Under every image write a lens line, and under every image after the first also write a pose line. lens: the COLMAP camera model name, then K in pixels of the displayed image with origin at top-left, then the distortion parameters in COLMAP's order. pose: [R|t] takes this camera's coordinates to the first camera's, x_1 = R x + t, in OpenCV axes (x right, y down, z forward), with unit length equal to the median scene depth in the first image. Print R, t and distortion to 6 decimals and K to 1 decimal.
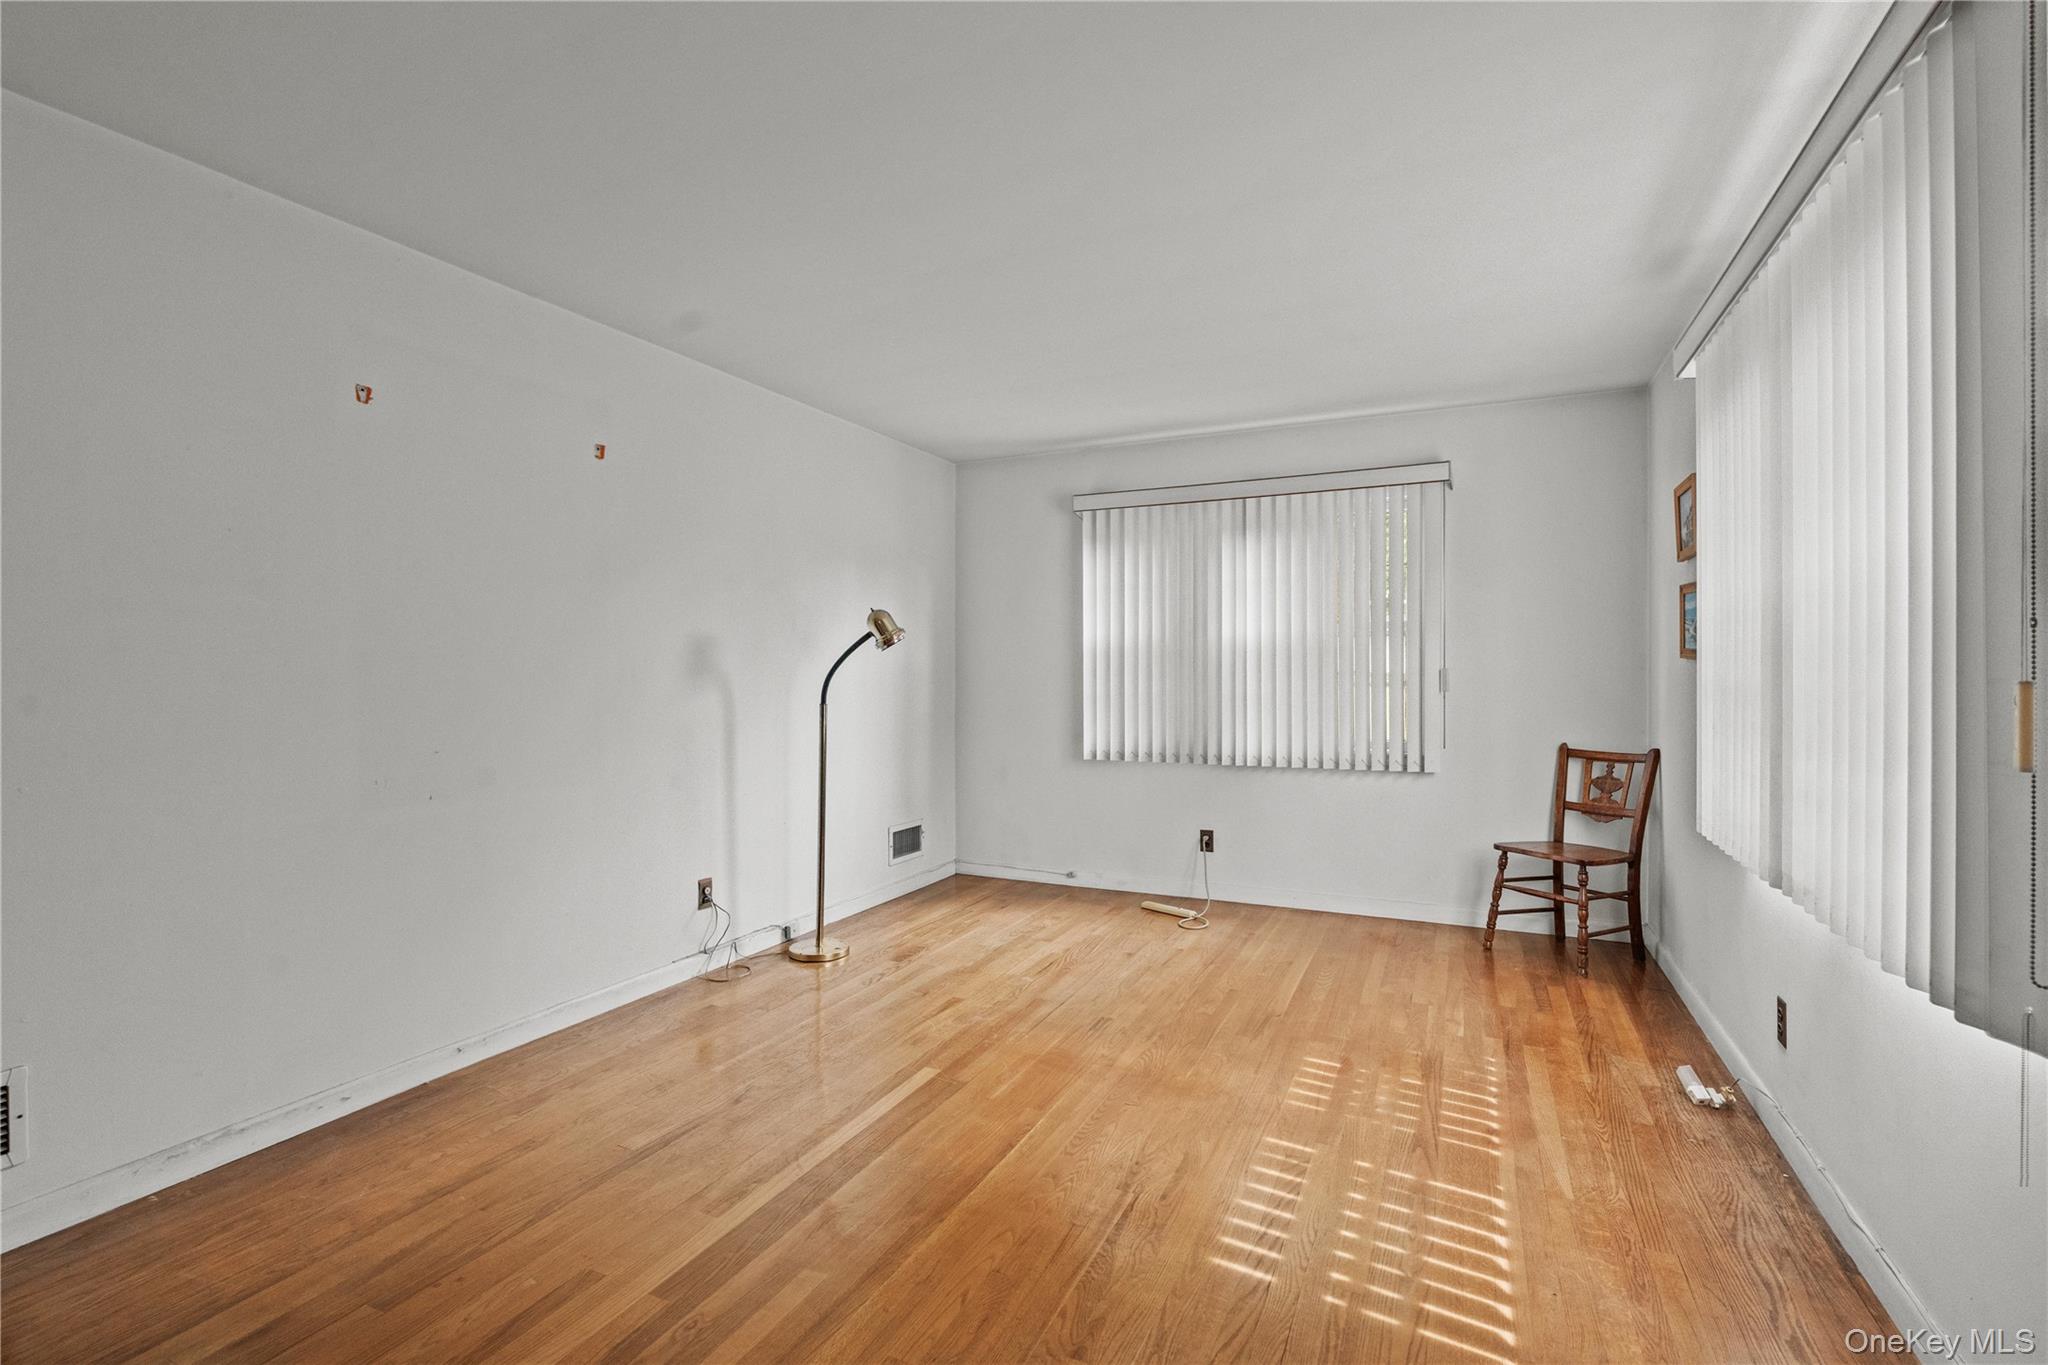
lens RADIAL K [[928.3, 0, 1009.6], [0, 928.3, 672.7], [0, 0, 1]] dist [-0.010714, 0.003804]
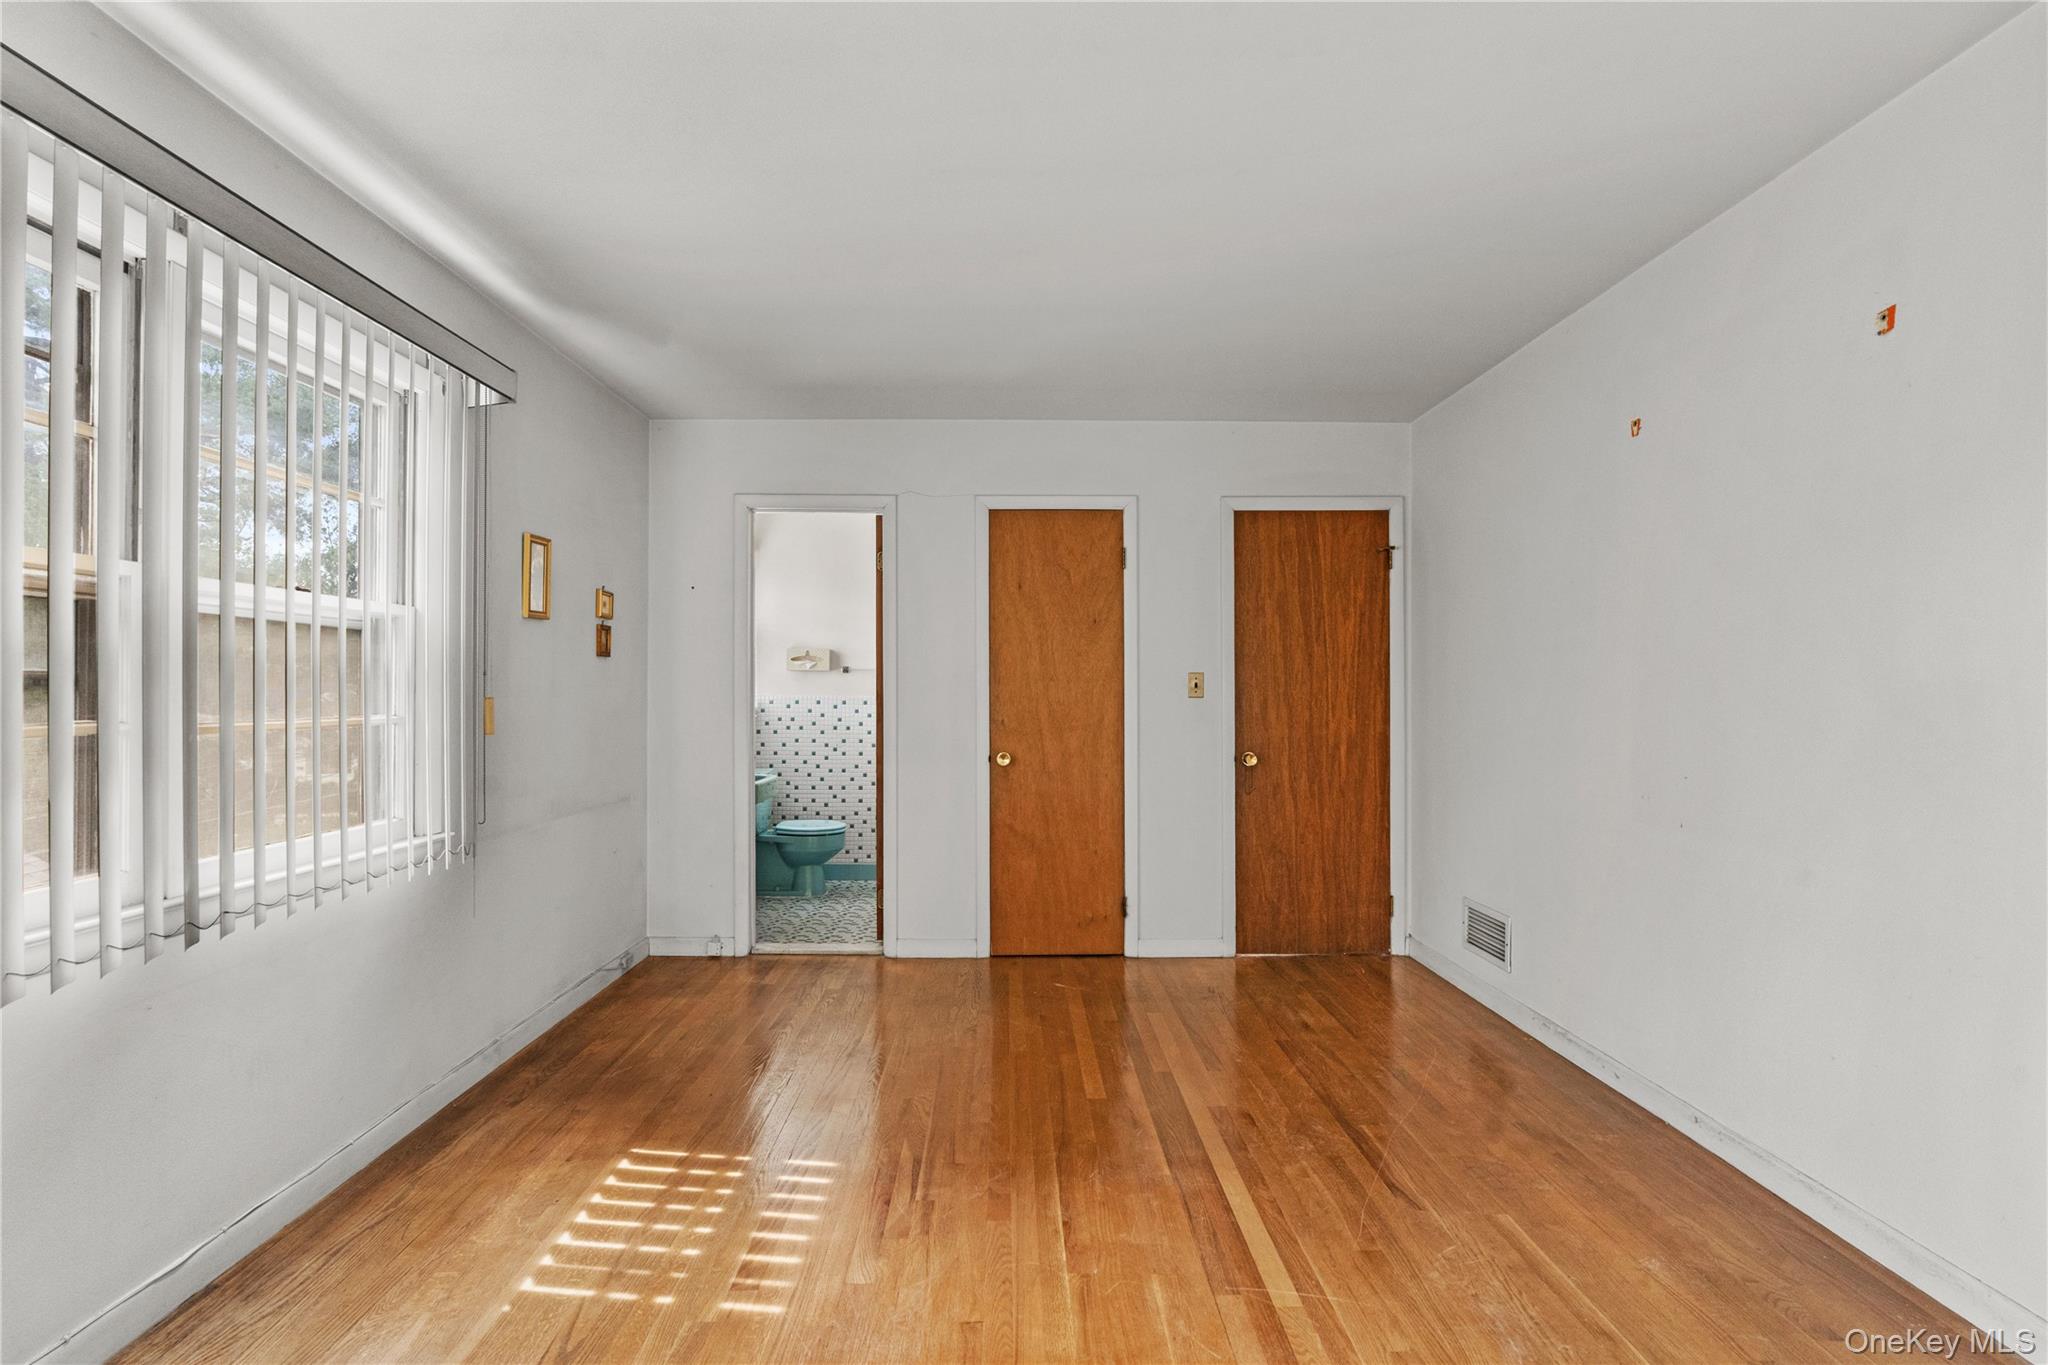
lens RADIAL K [[928.3, 0, 1015.9], [0, 928.3, 689.6], [0, 0, 1]] dist [-0.010714, 0.003804]
pose [[-0.891668, 0.001065, -0.452688, 0.515643], [0.000739, 0.999999, 0.000897, -0.004406], [0.452689, 0.000465, -0.891668, 2.025887]]
